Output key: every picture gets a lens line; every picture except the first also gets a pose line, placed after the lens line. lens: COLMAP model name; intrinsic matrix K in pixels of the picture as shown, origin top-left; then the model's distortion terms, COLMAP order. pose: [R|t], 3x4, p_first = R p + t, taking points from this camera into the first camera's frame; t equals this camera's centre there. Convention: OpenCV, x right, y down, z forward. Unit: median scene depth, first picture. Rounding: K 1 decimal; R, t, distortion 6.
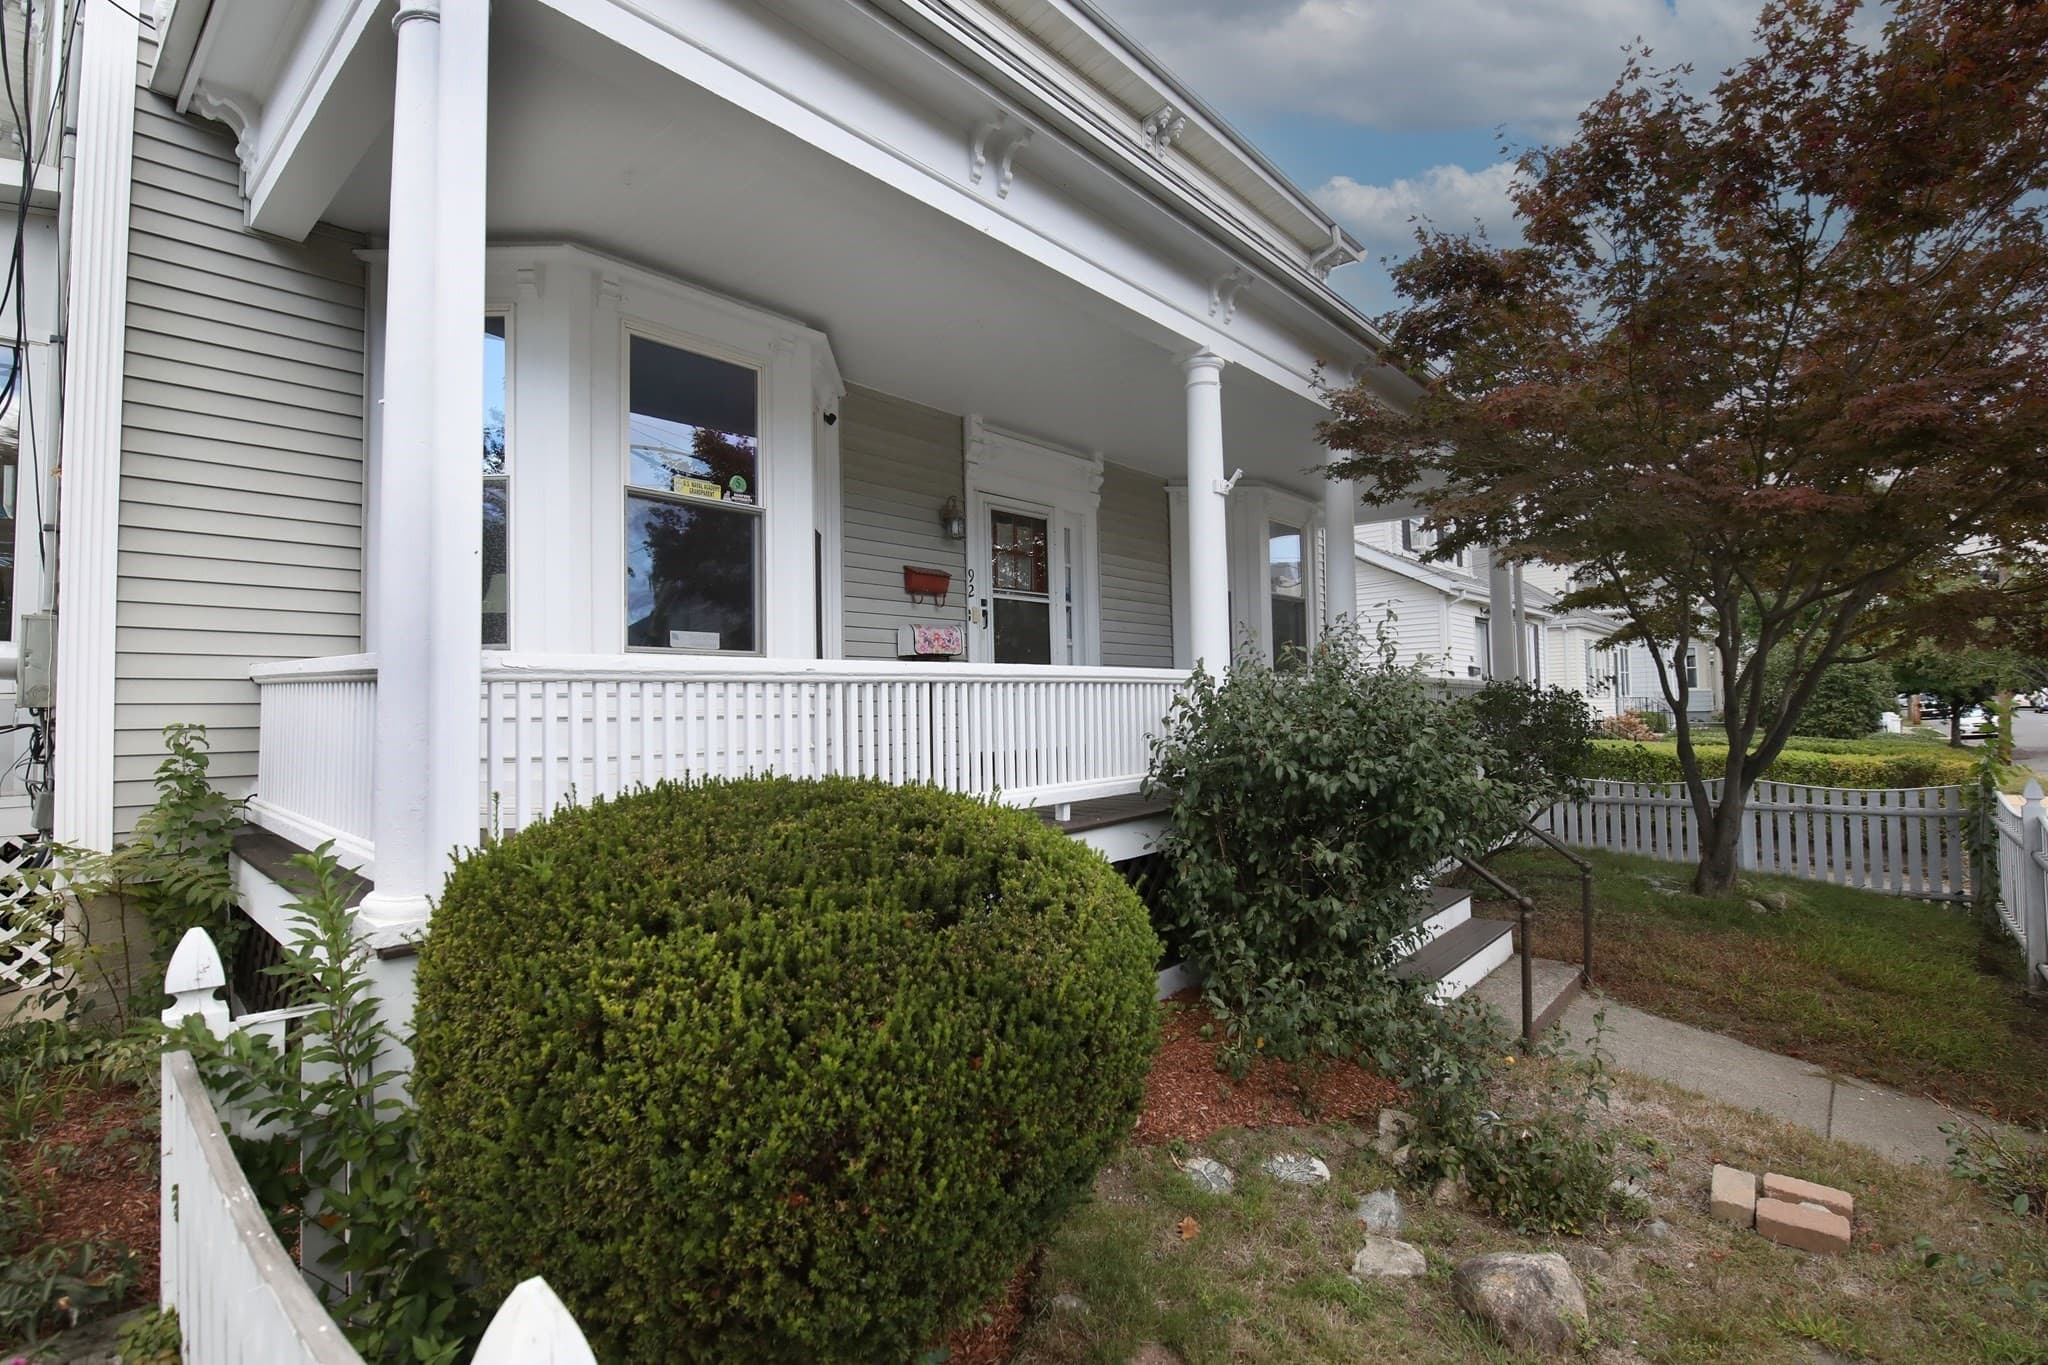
lens RADIAL K [[967.5, 0, 1027.2], [0, 967.5, 669.9], [0, 0, 1]] dist [0.000207, -0.000154]
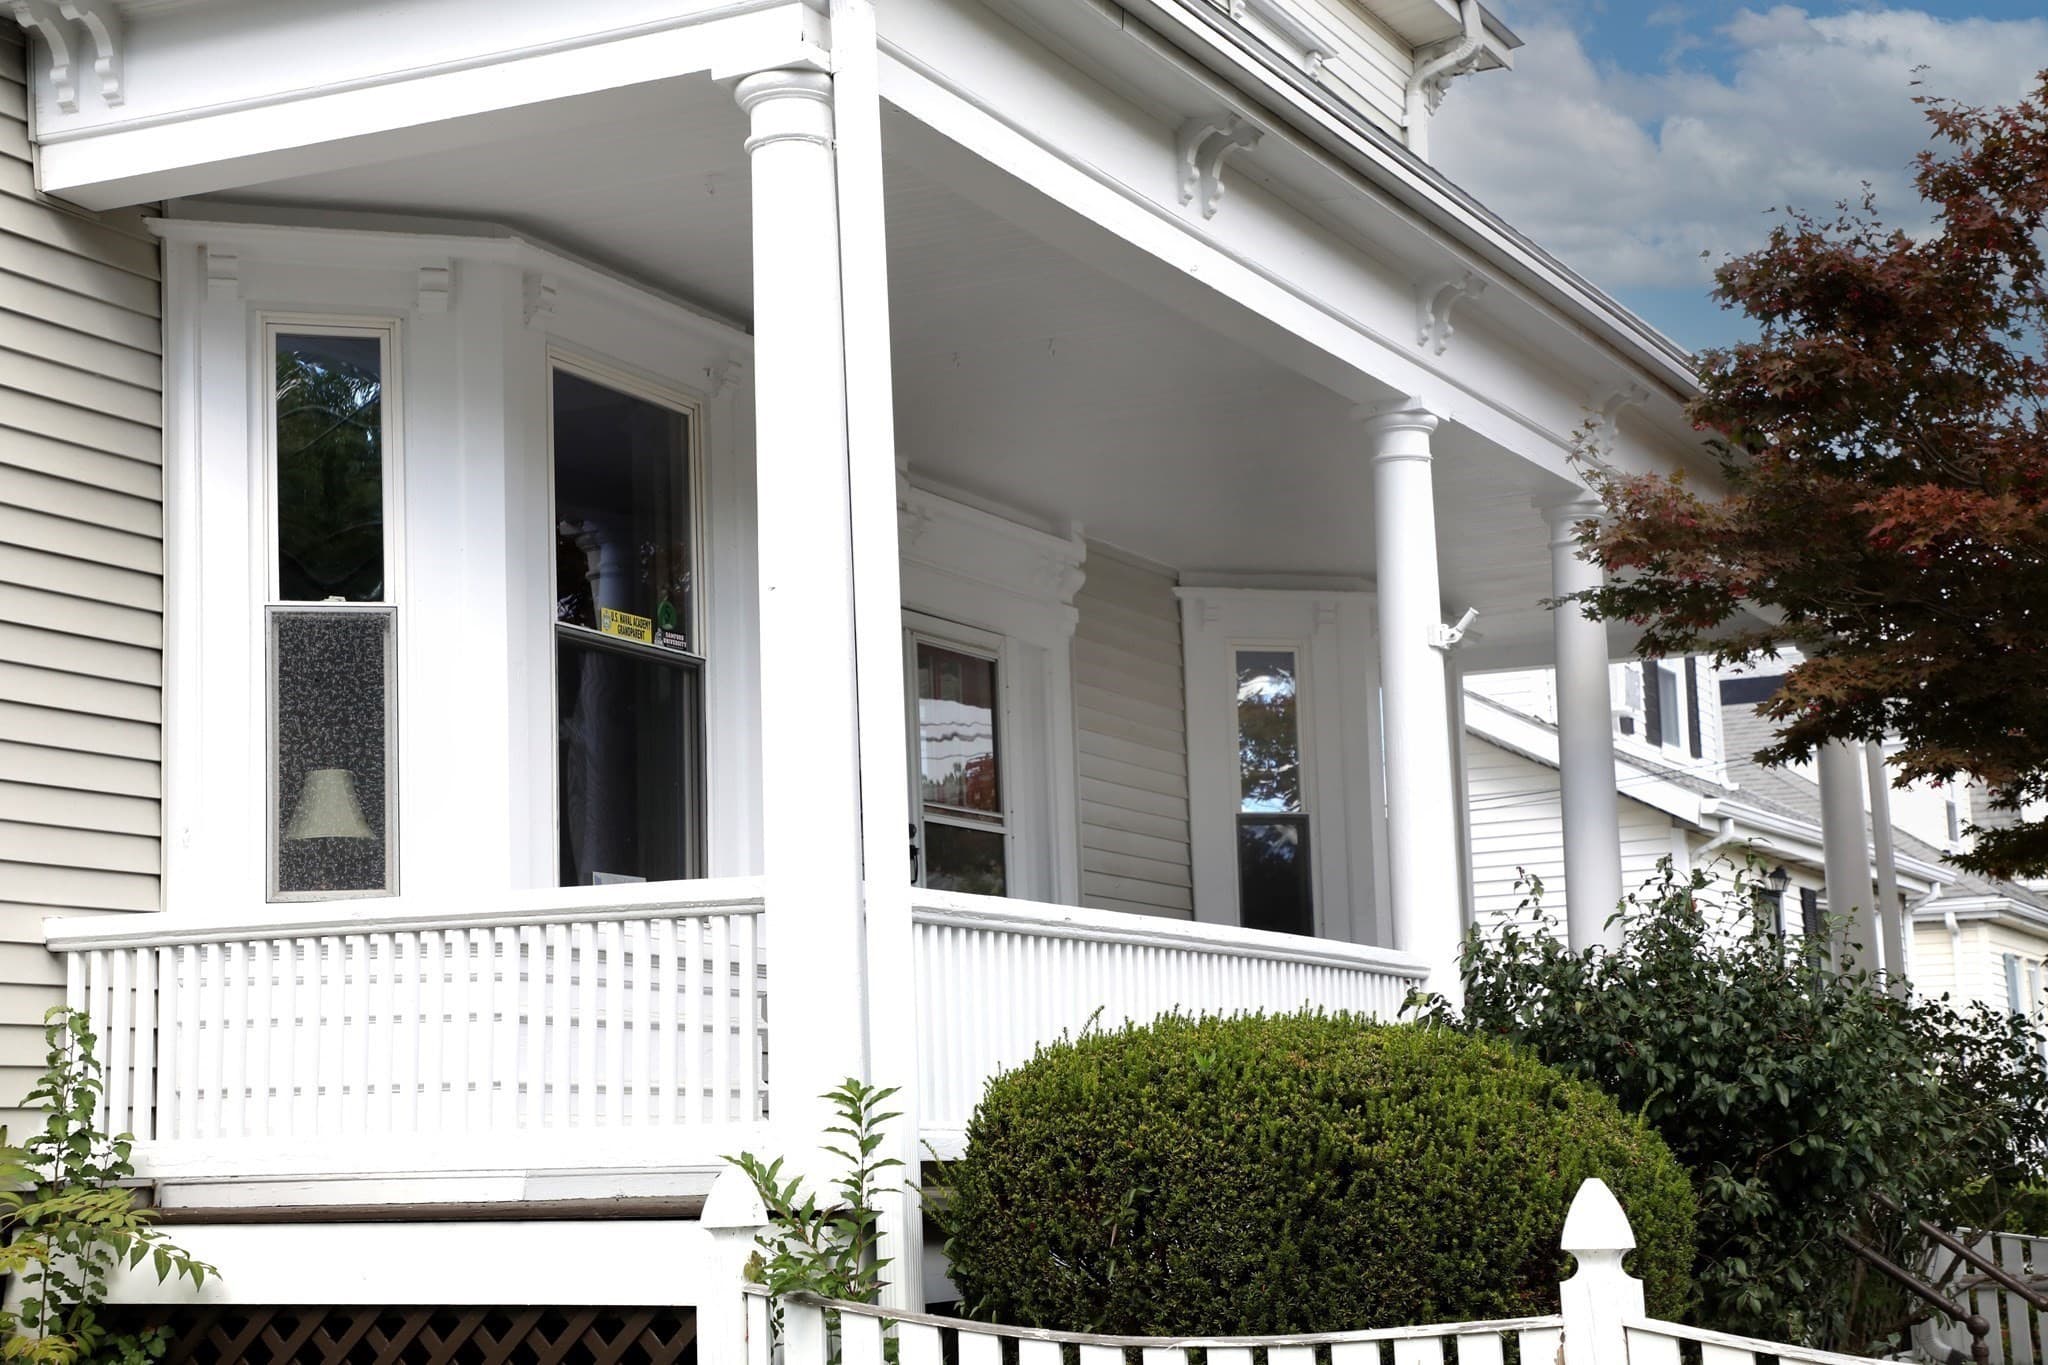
lens RADIAL K [[3435.1, 0, 1024.0], [0, 3435.1, 682.5], [0, 0, 1]] dist [0.370212, 0.023279]
pose [[0.966407, 0.024787, 0.255817, -0.563871], [0.004915, 0.993374, -0.114818, 0.073946], [-0.256968, 0.112219, 0.959882, -0.911002]]
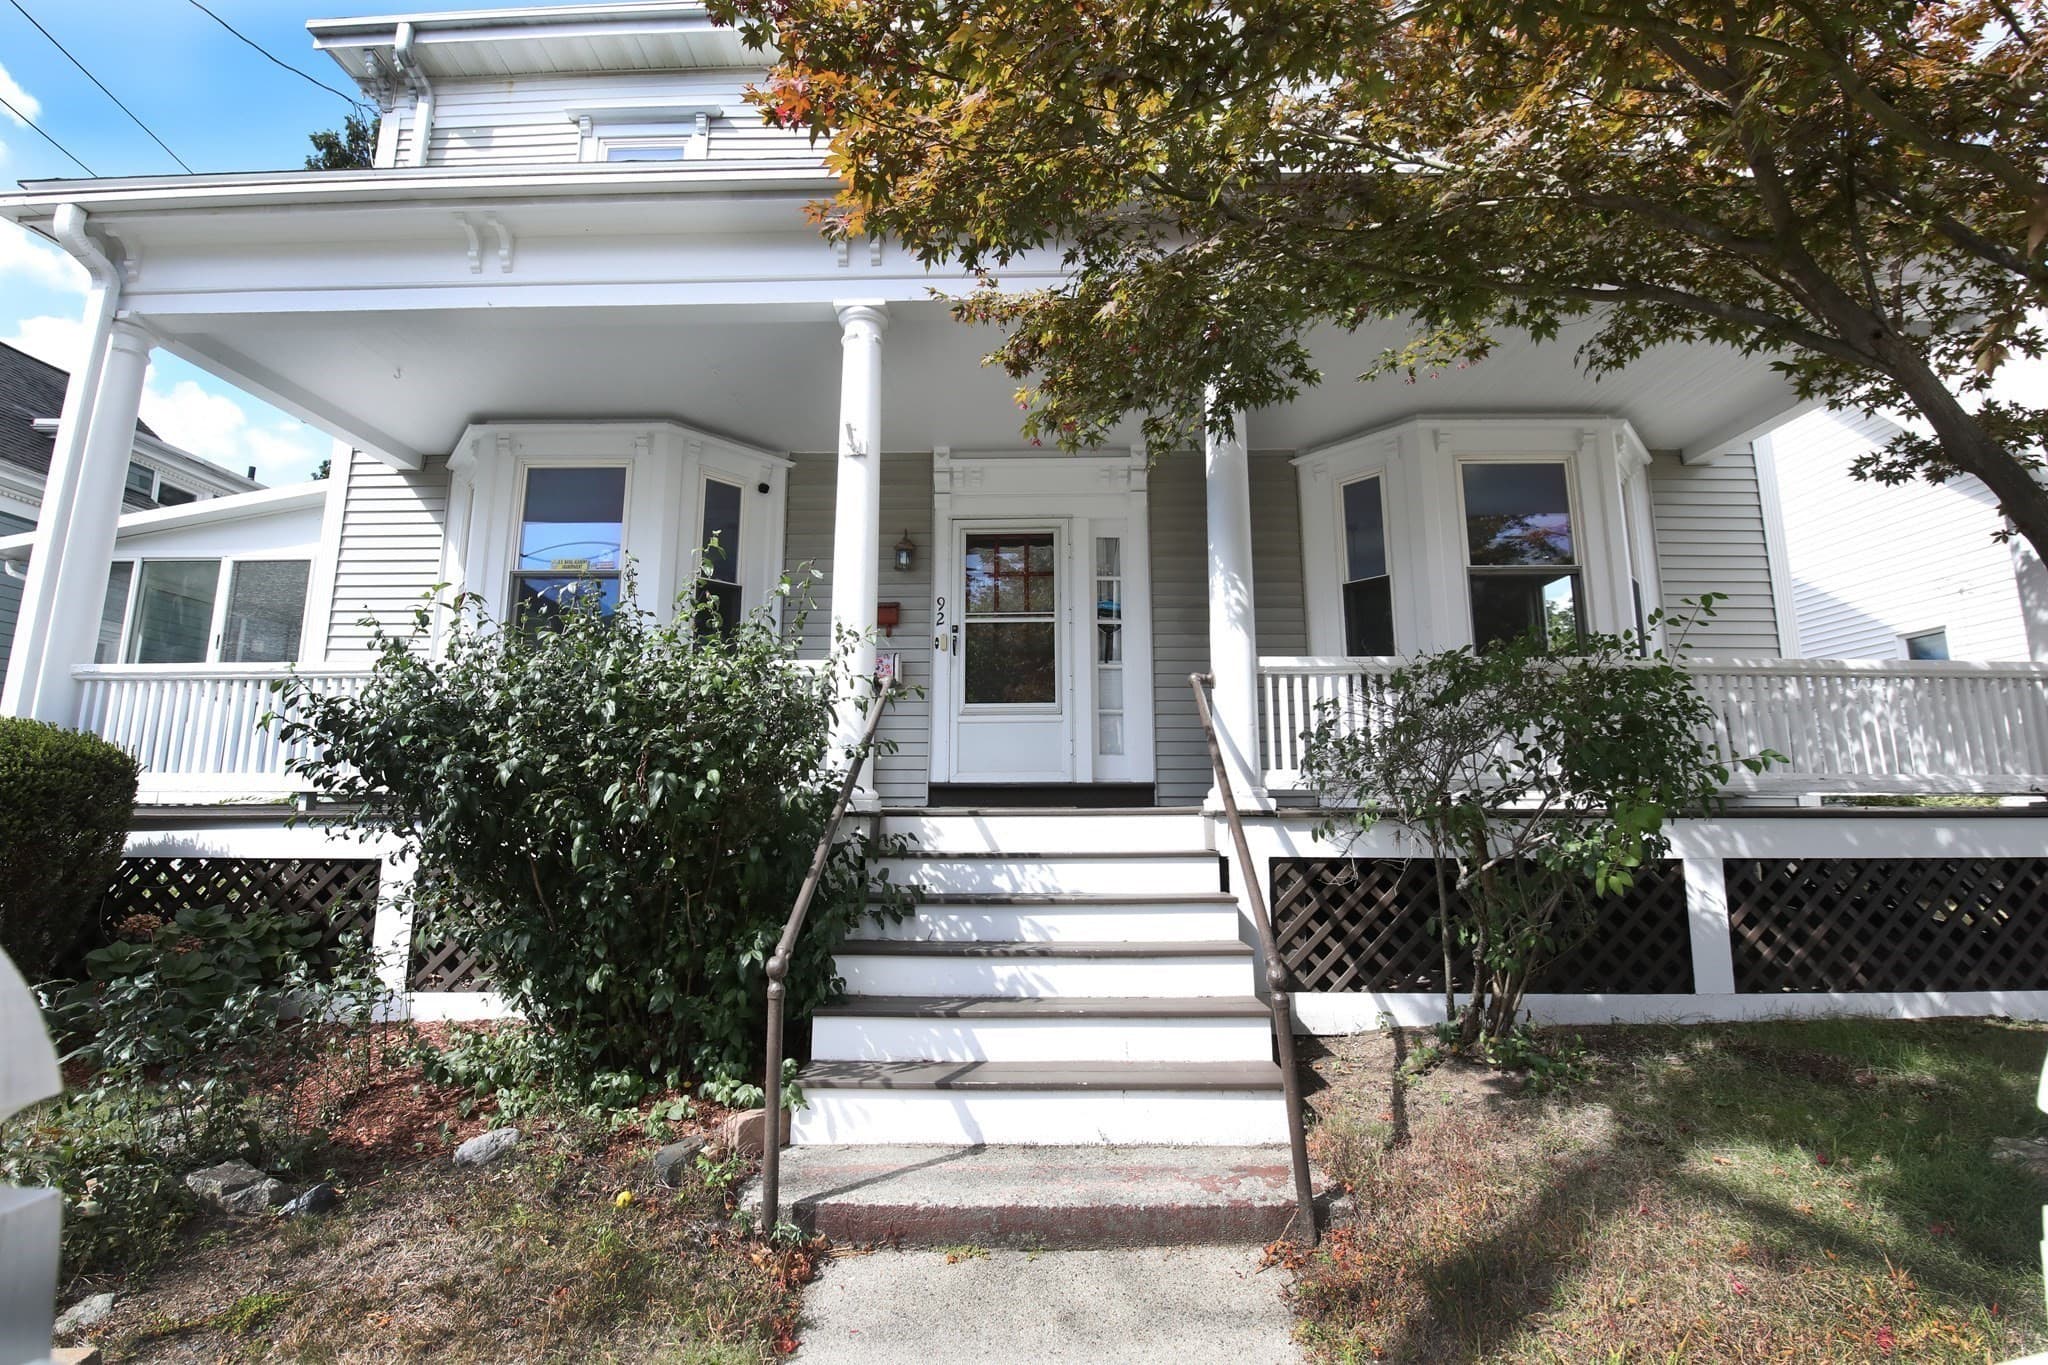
lens RADIAL K [[882.2, 0, 1025.7], [0, 882.2, 666.2], [0, 0, 1]] dist [-0.001760, -0.000452]
pose [[0.632014, -0.104178, -0.767923, 0.872220], [0.013758, 0.992275, -0.123290, 0.100570], [0.774835, 0.067356, 0.628565, 0.637393]]
